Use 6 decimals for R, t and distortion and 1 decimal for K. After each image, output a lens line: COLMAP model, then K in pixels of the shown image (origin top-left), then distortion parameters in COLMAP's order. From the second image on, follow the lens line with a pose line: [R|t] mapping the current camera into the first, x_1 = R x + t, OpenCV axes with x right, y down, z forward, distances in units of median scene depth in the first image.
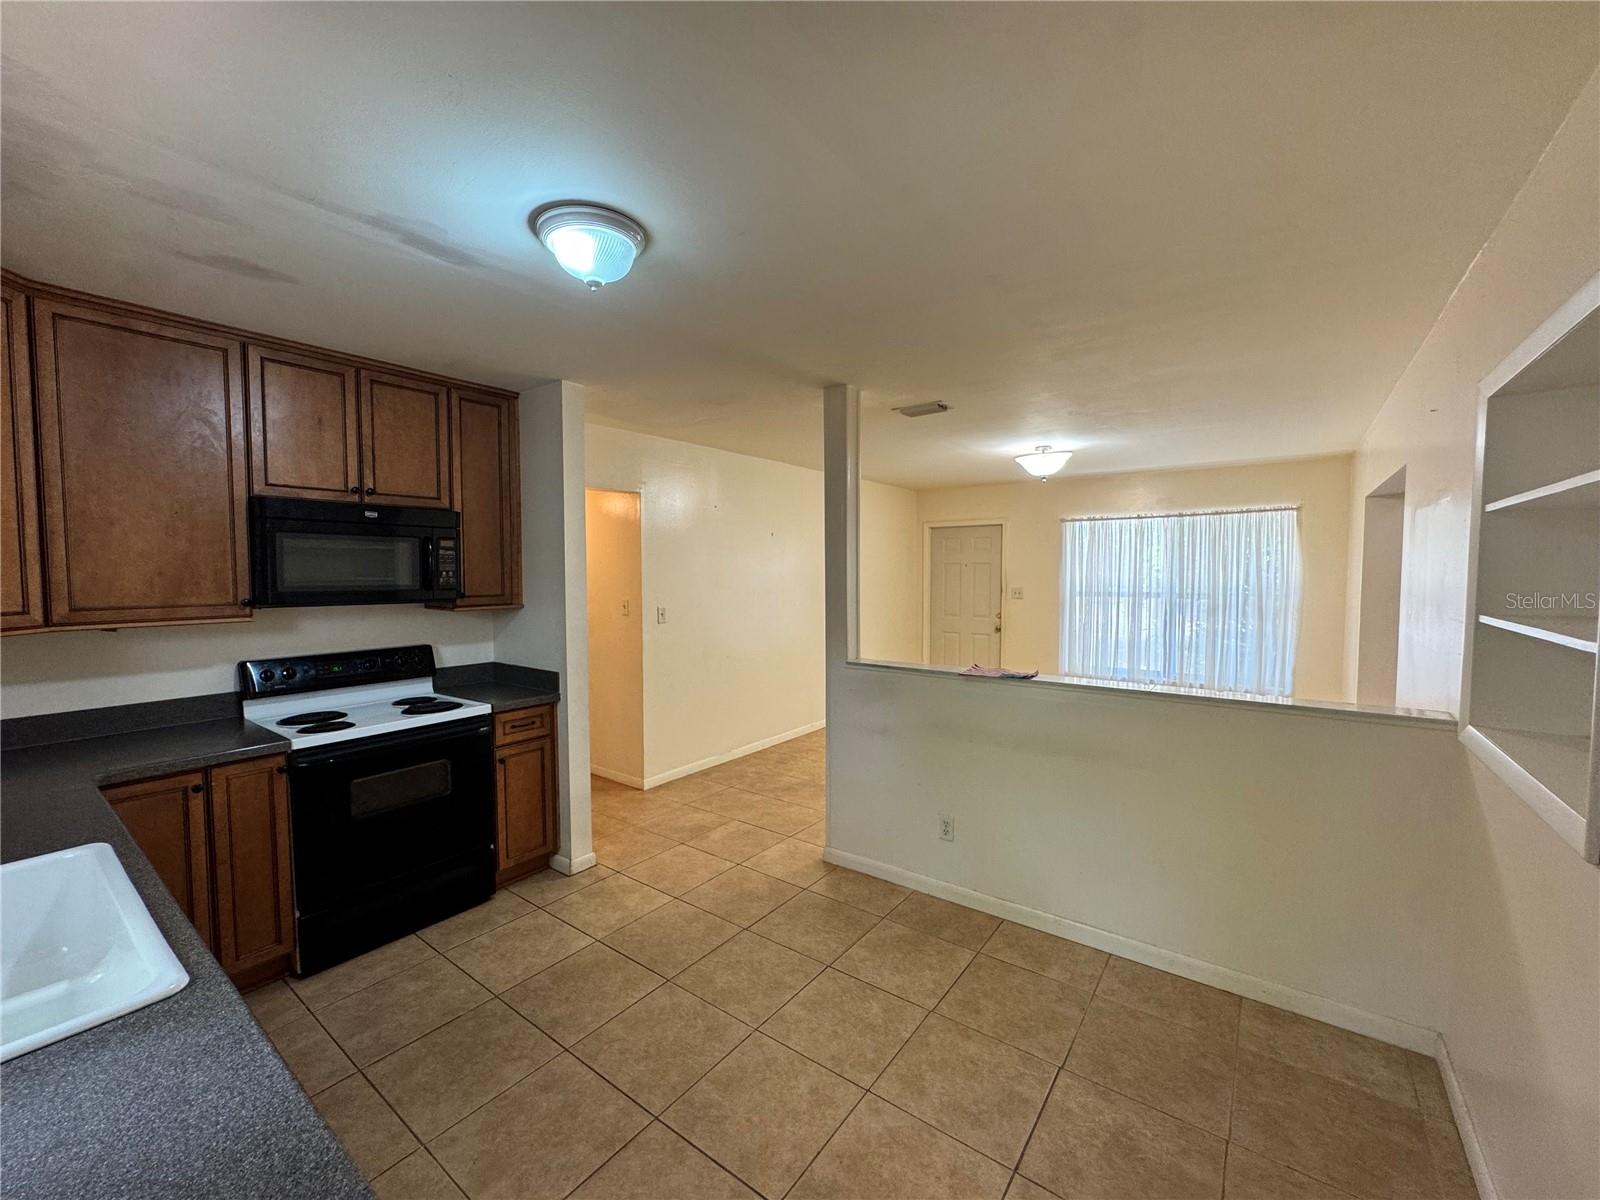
lens RADIAL K [[641.7, 0, 798.6], [0, 641.7, 601.3], [0, 0, 1]] dist [-0.006413, 0.001015]
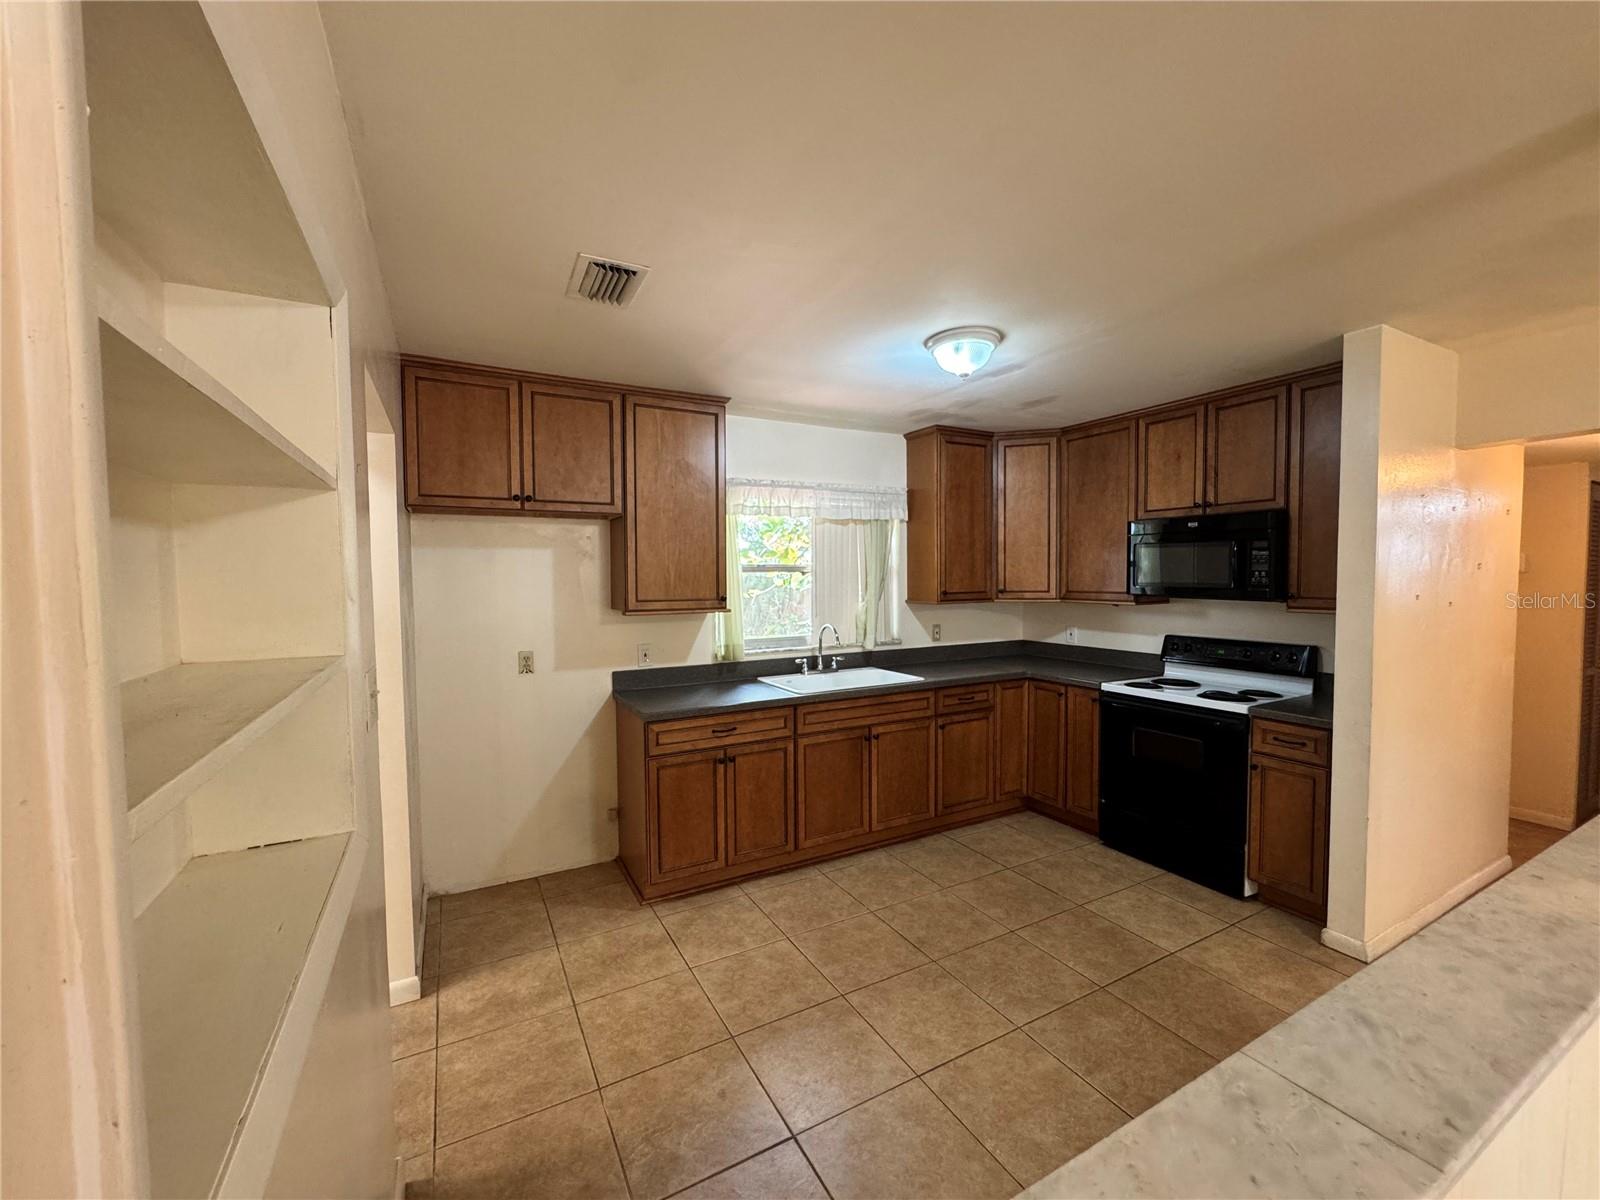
lens RADIAL K [[641.7, 0, 800.6], [0, 641.7, 601.8], [0, 0, 1]] dist [-0.006413, 0.001015]
pose [[-0.419670, 0.046006, -0.906510, 0.704857], [-0.034872, 0.997160, 0.066751, -0.041912], [0.907007, 0.059625, -0.416874, 0.781738]]
